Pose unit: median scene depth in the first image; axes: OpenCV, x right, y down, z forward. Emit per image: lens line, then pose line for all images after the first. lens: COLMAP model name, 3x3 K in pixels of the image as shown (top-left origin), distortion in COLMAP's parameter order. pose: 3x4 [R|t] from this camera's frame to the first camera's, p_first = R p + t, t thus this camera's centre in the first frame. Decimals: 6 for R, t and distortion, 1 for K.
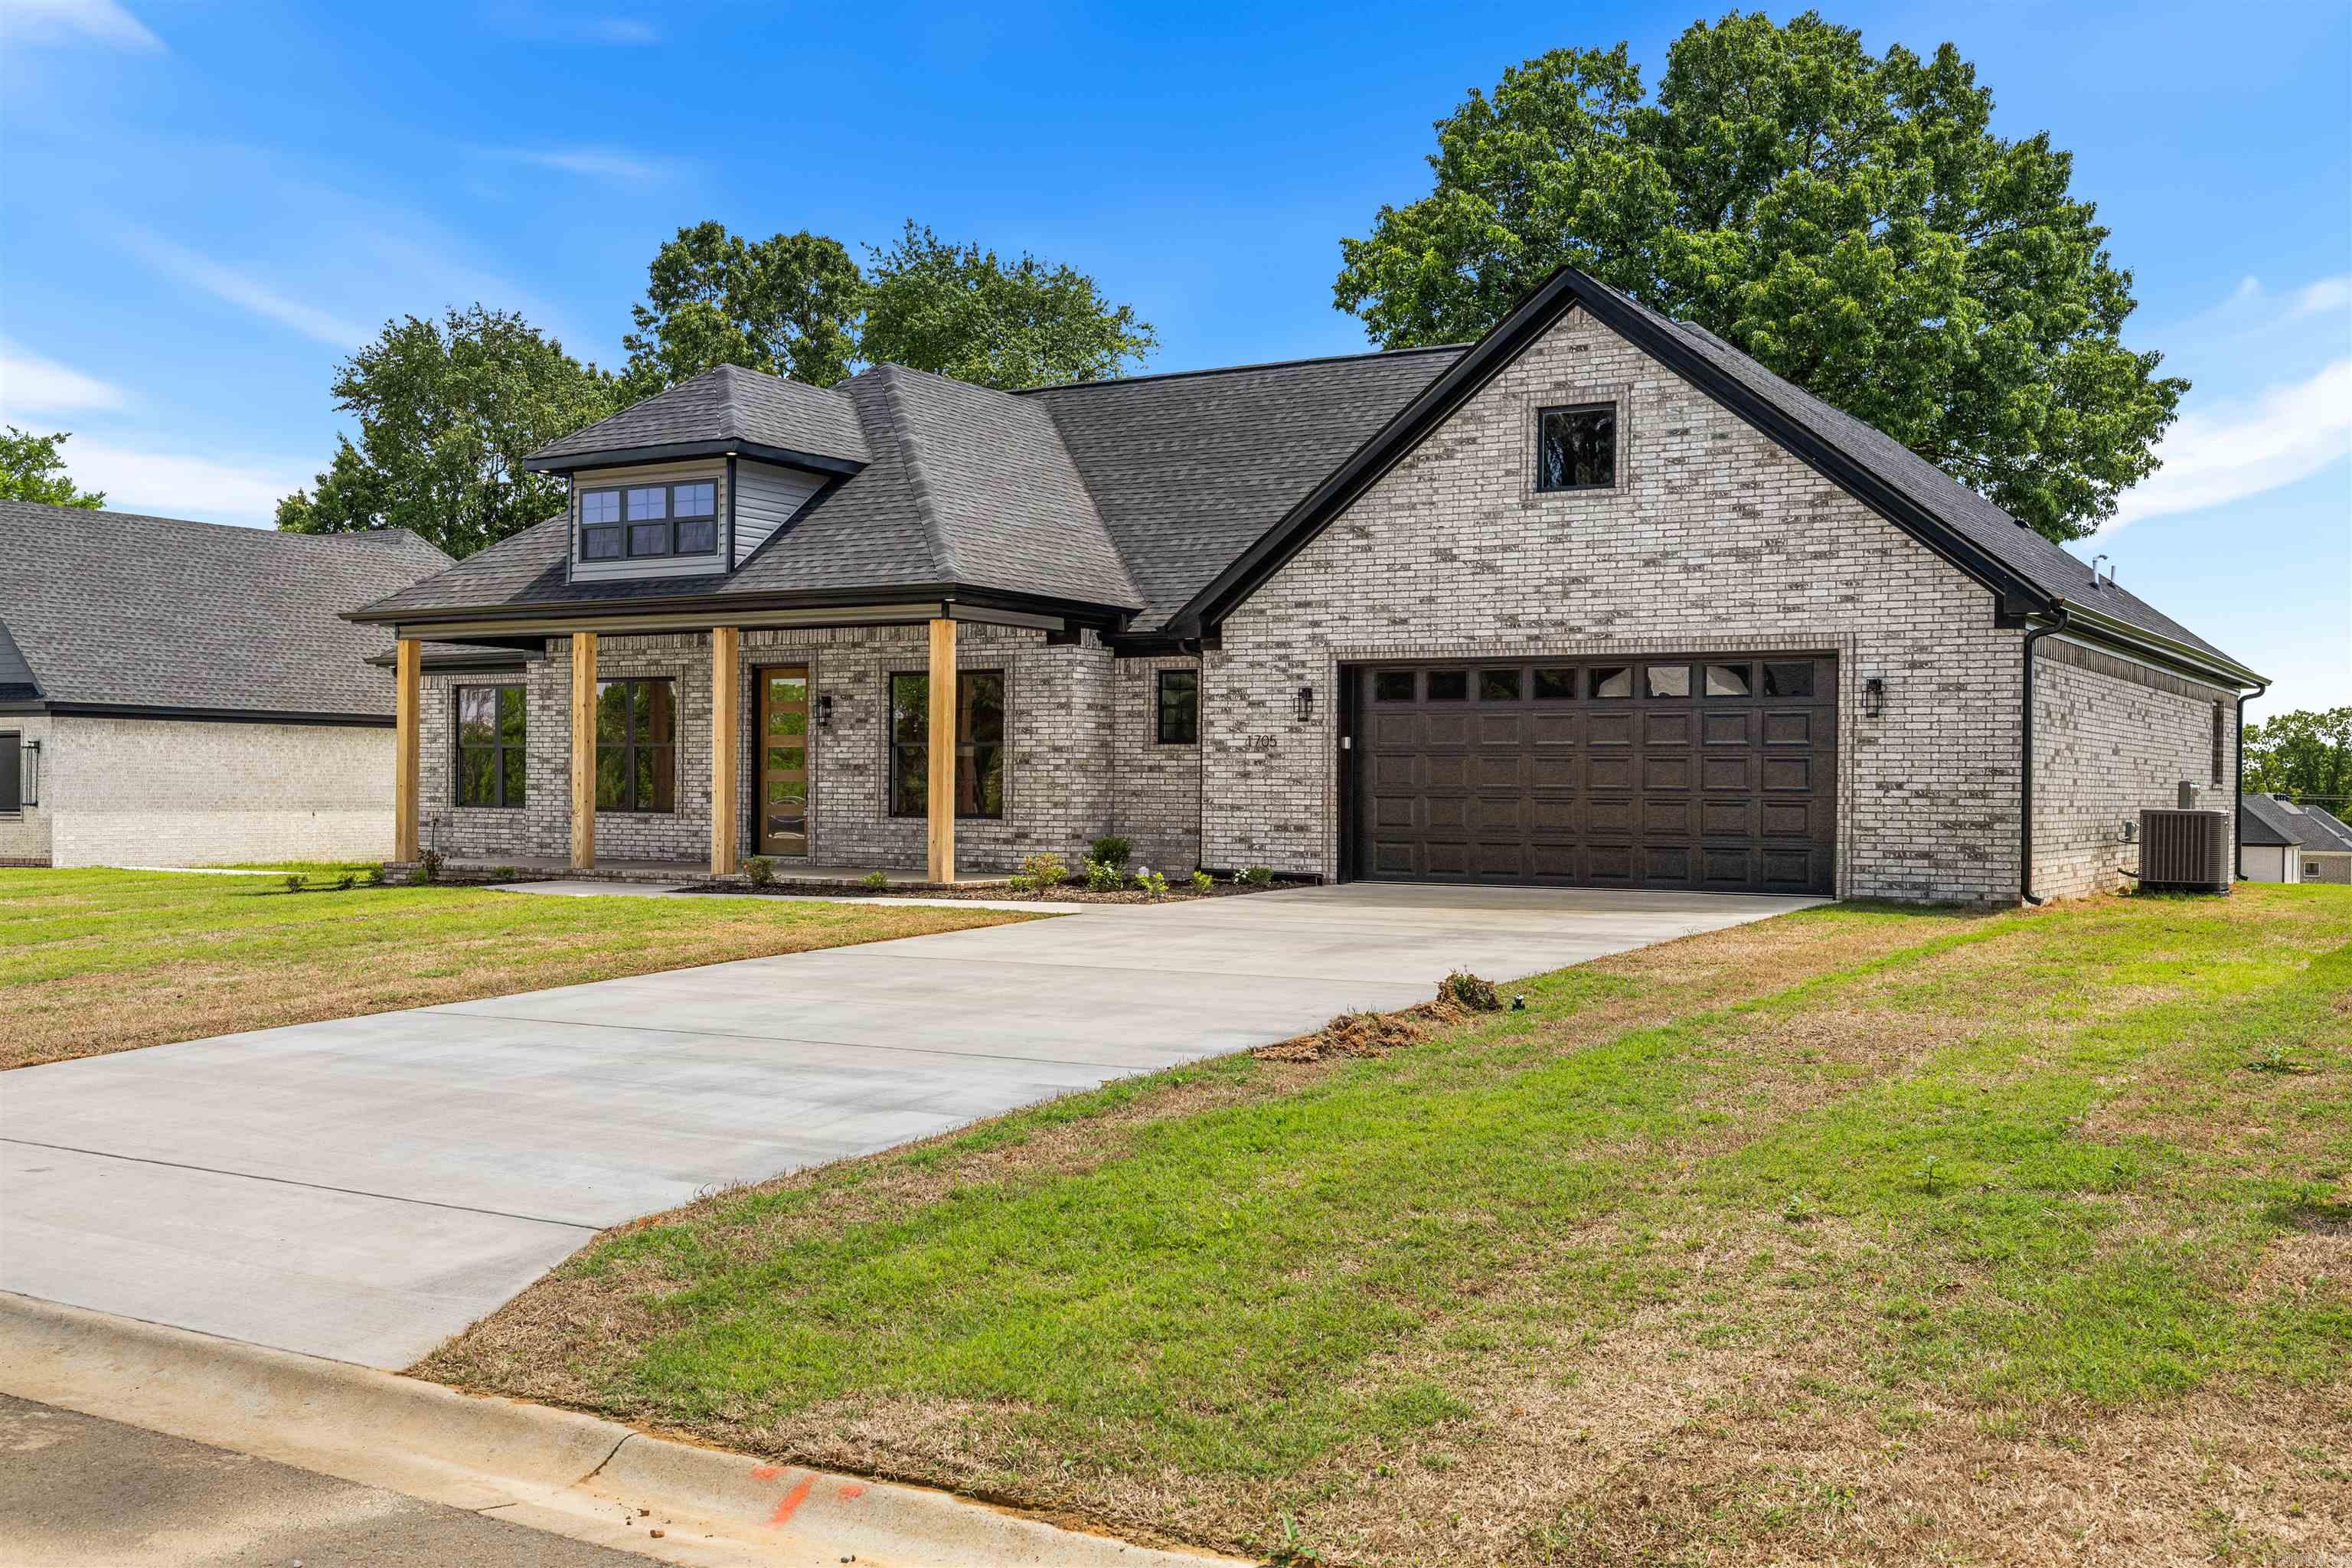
lens RADIAL K [[2216.0, 0, 1162.4], [0, 2216.0, 787.8], [0, 0, 1]] dist [-0.001315, 0.000000]
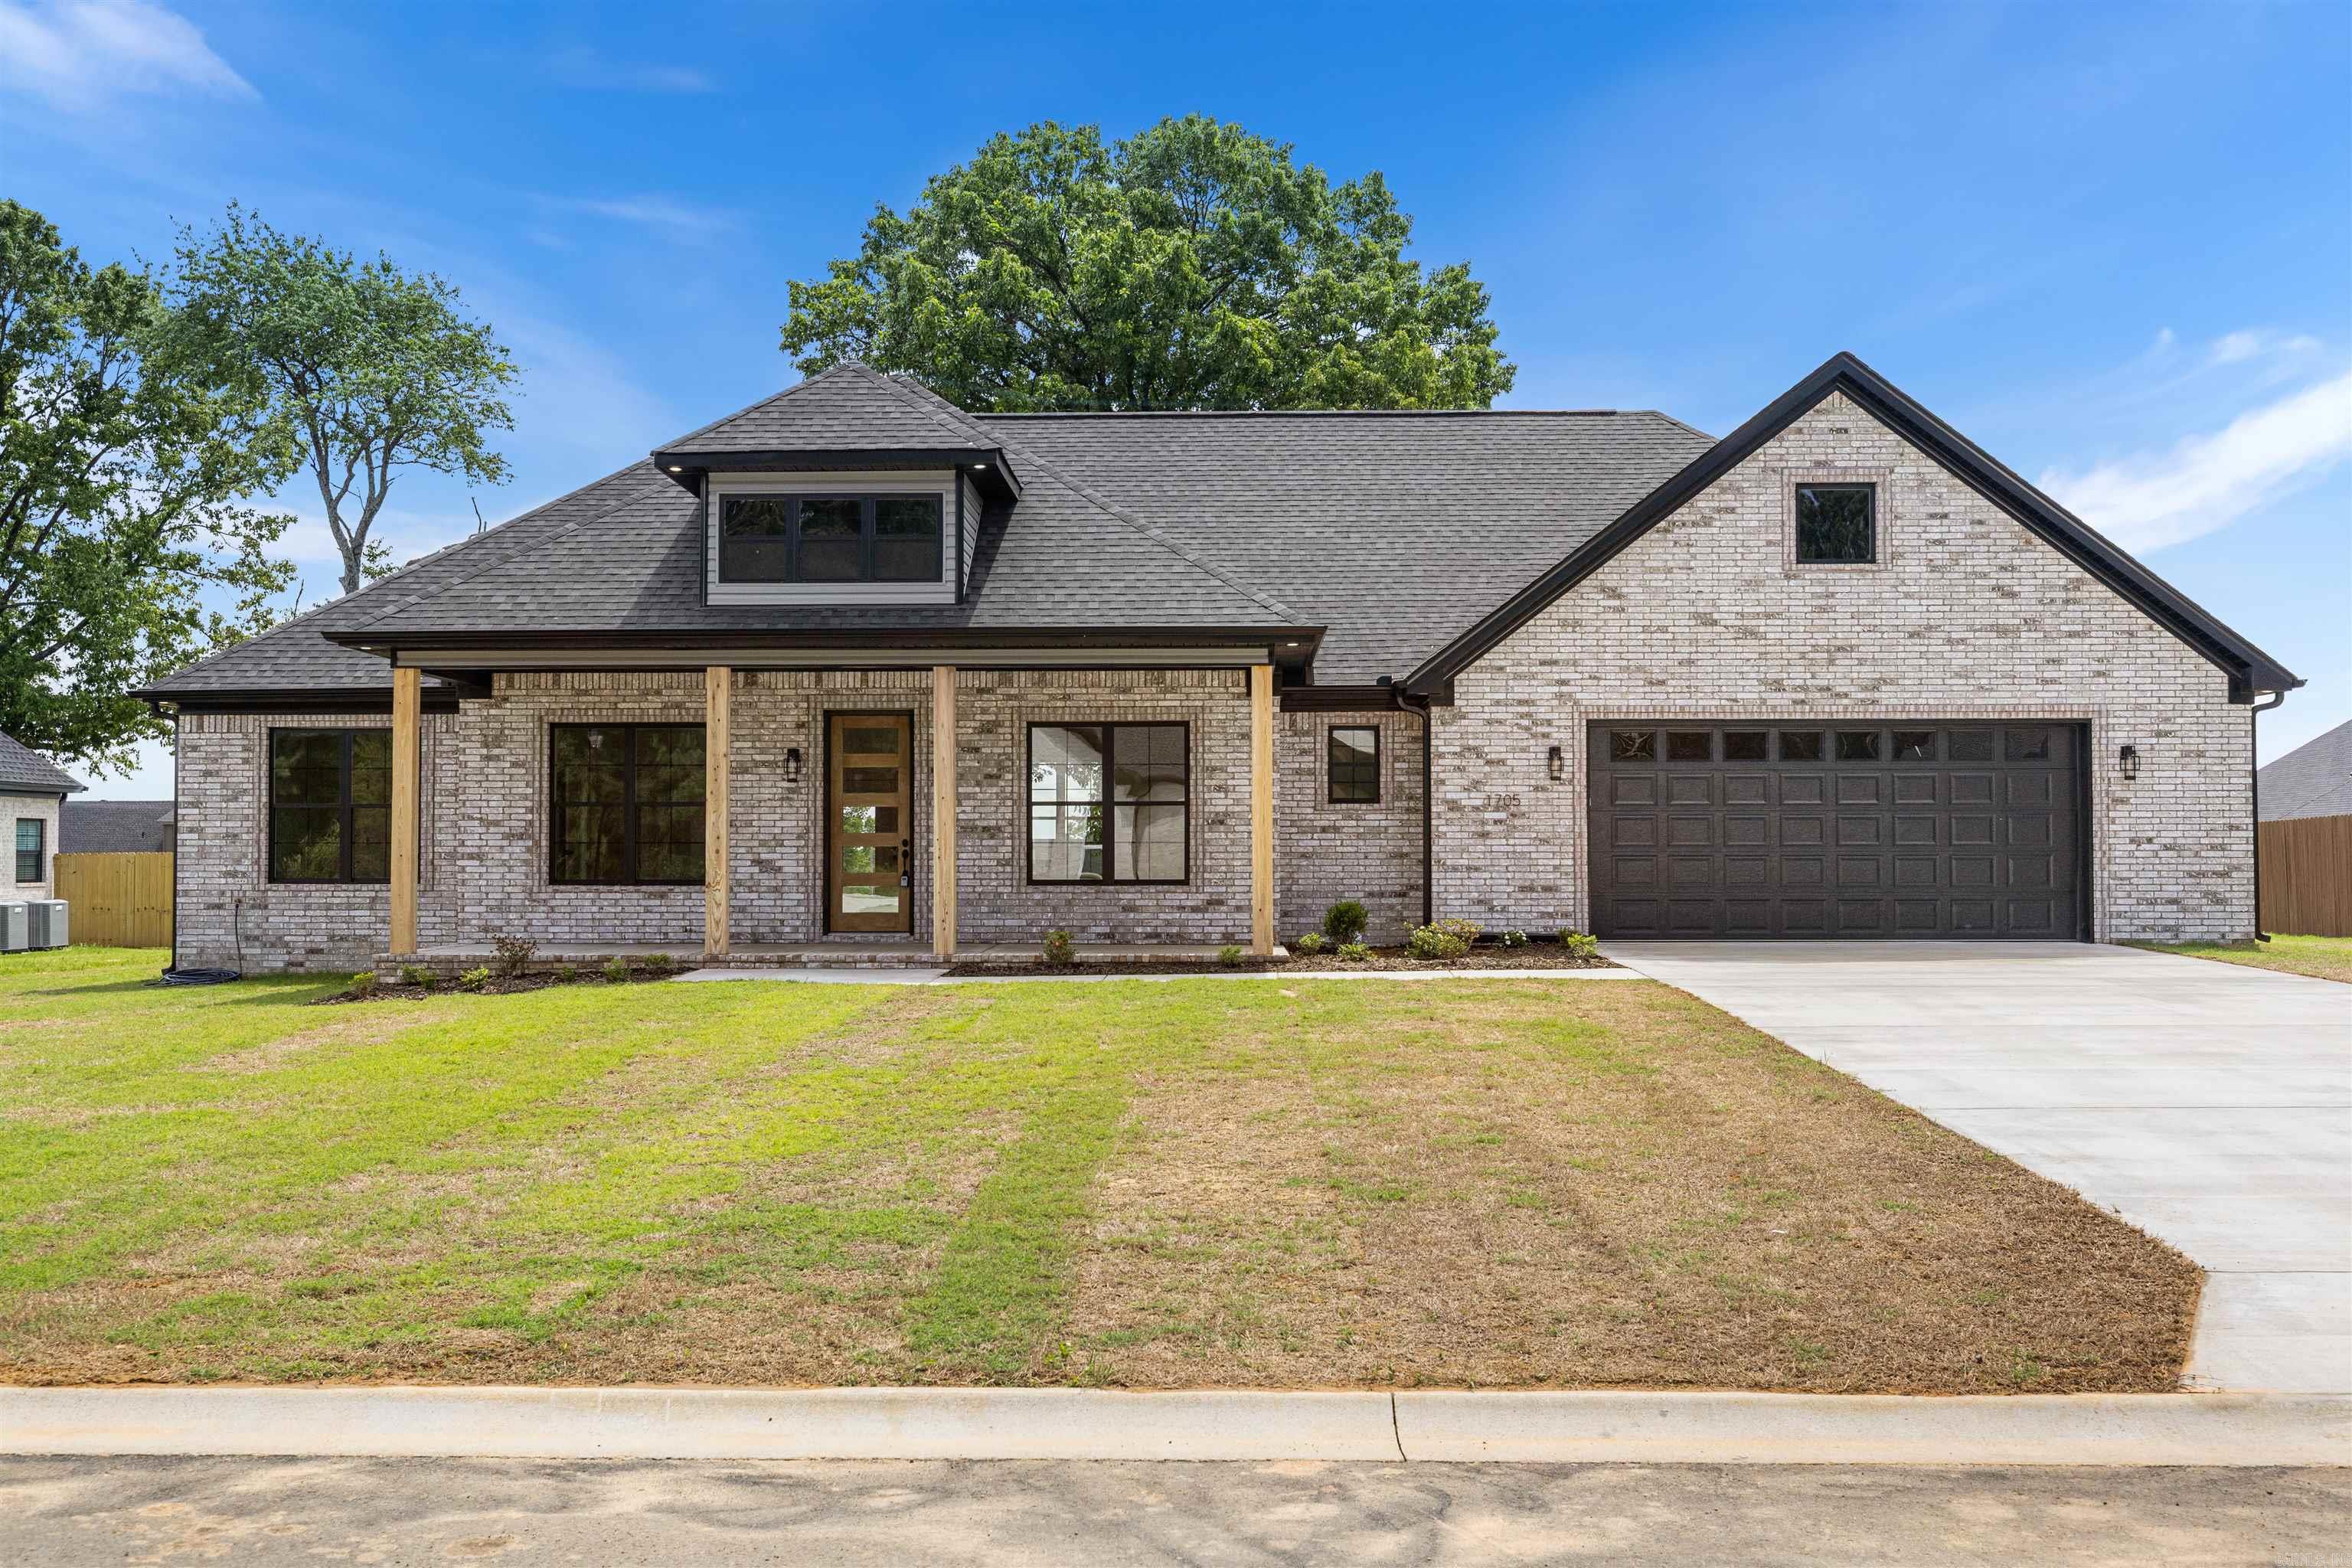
lens RADIAL K [[2216.0, 0, 1167.1], [0, 2216.0, 782.5], [0, 0, 1]] dist [-0.001315, 0.000000]
pose [[0.874487, 0.007199, 0.484996, -0.572905], [0.009192, 0.999464, -0.031409, 0.000481], [-0.484962, 0.031924, 0.873952, 0.221096]]
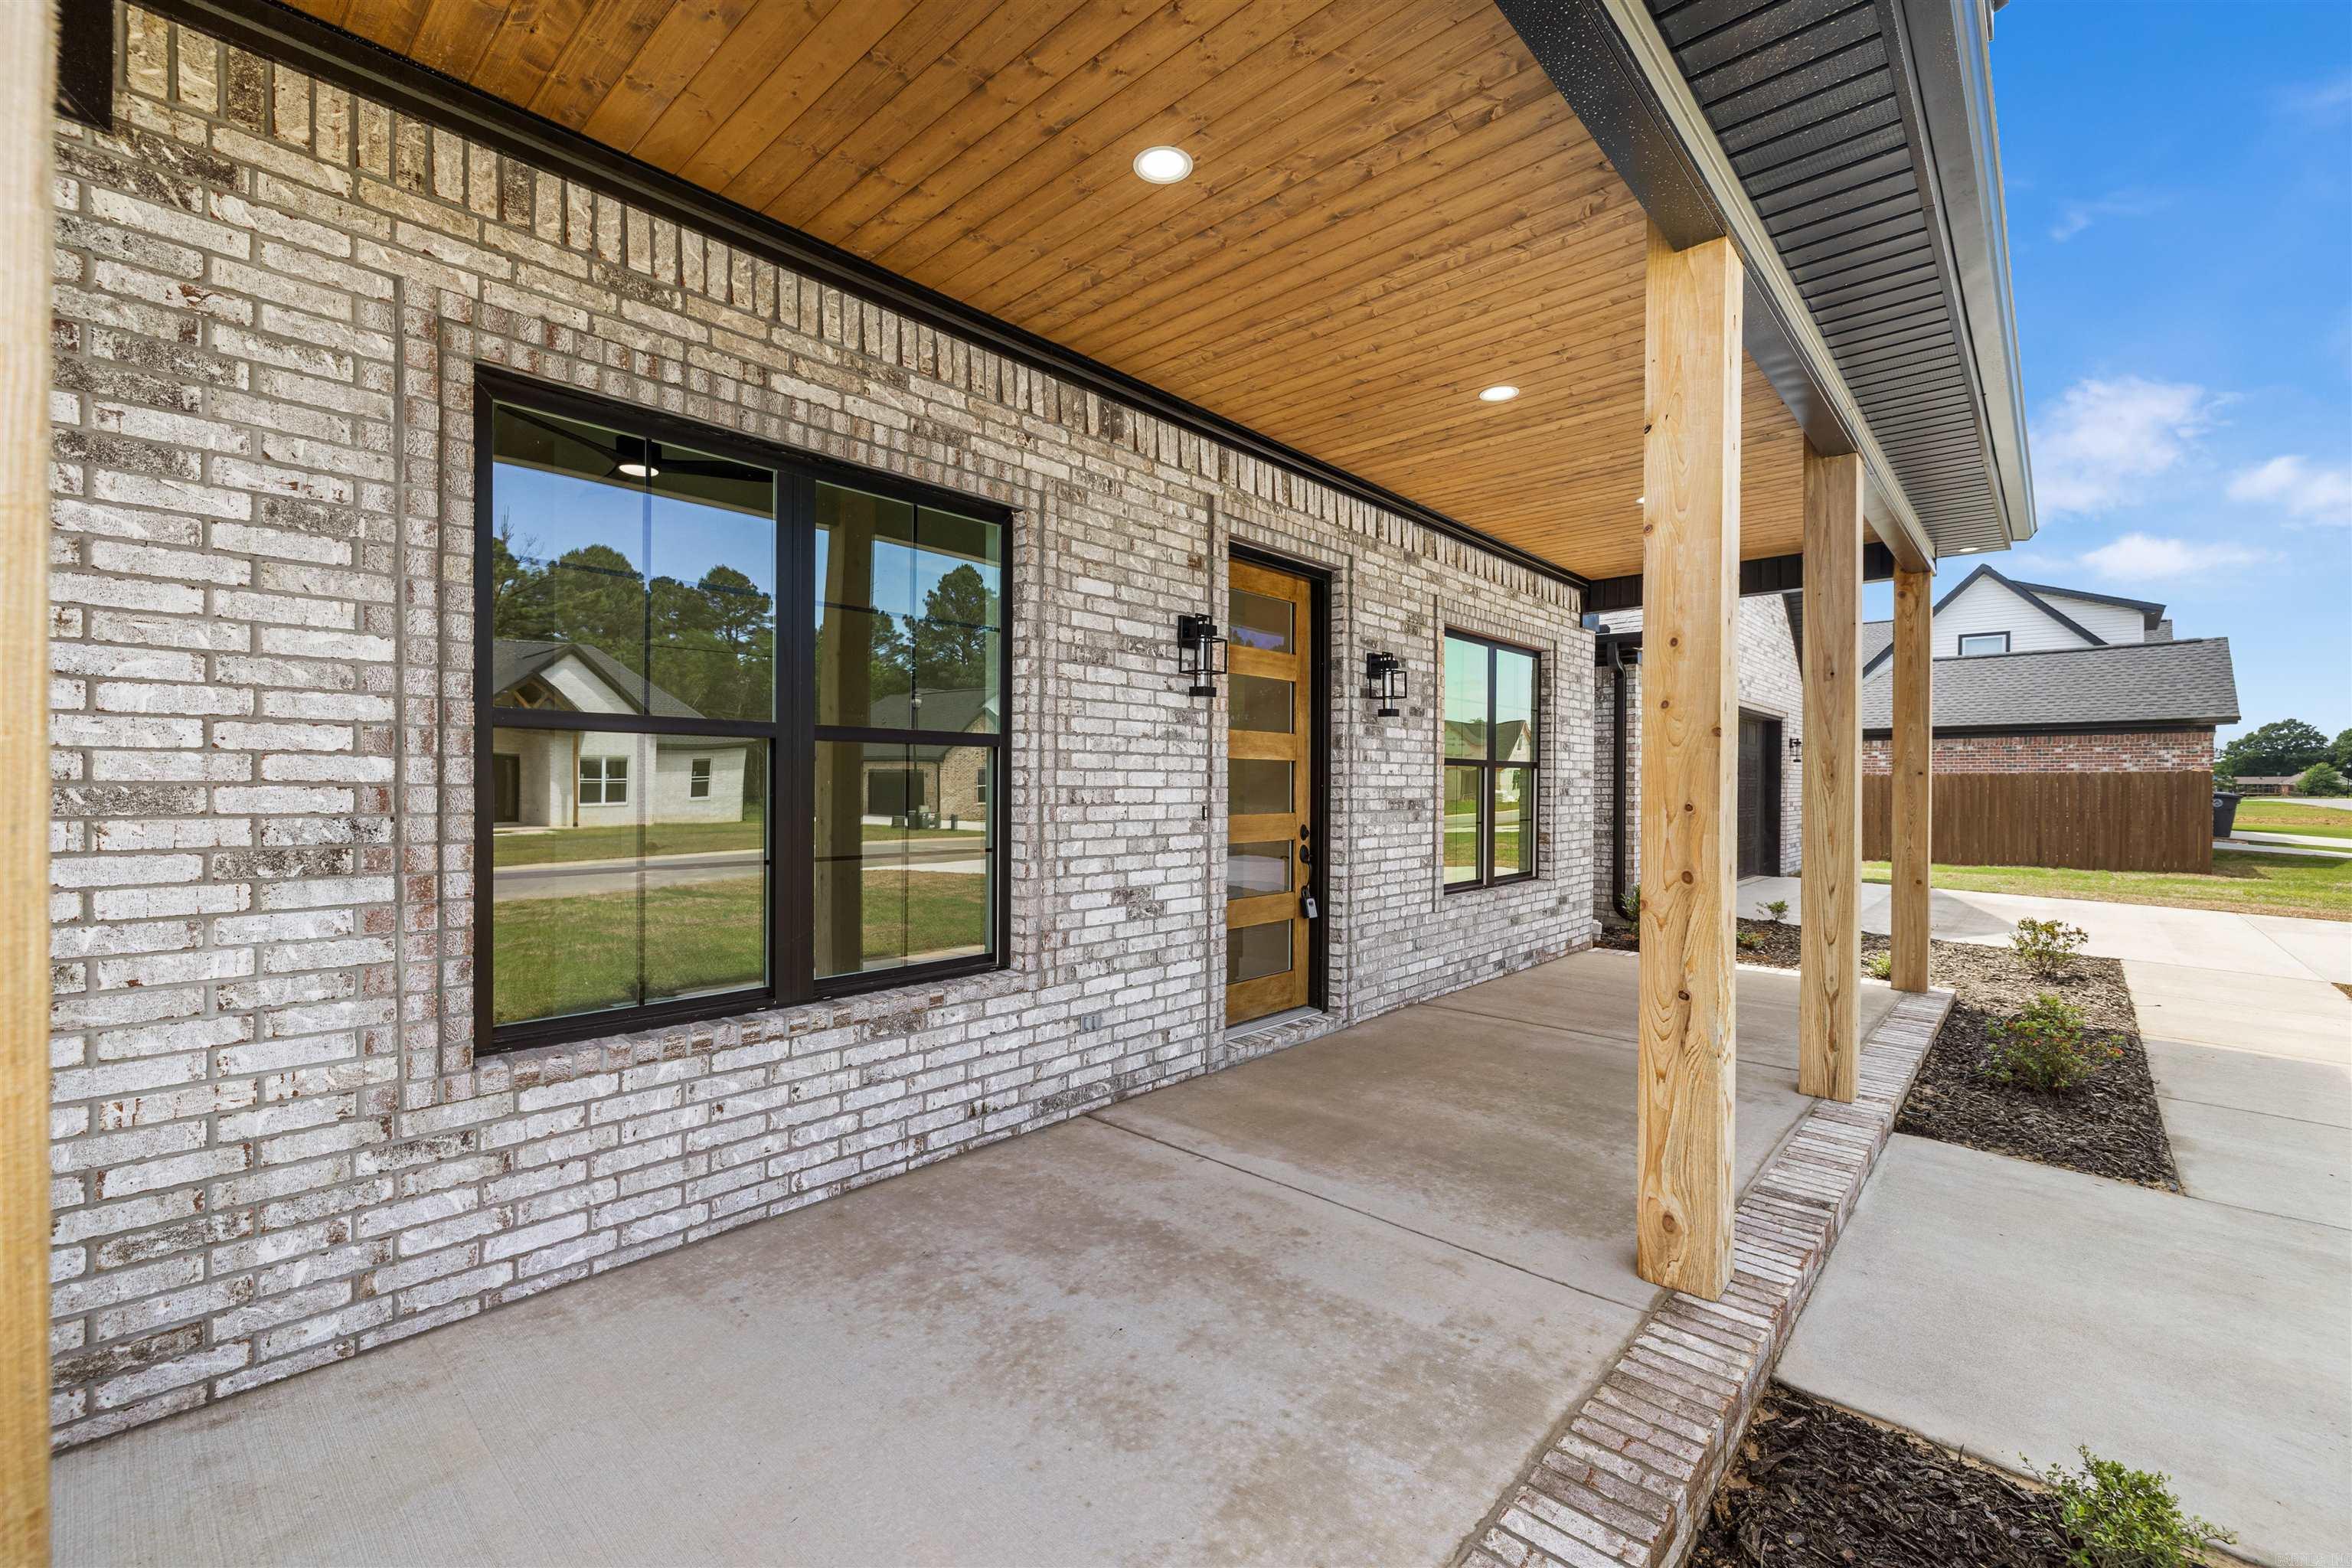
lens RADIAL K [[989.0, 0, 1160.1], [0, 989.0, 791.7], [0, 0, 1]] dist [0.001112, -0.001625]
pose [[0.191132, -0.013608, 0.981470, -0.417772], [-0.000410, 0.999903, 0.013943, -0.017474], [-0.981564, -0.003067, 0.191108, 1.154600]]
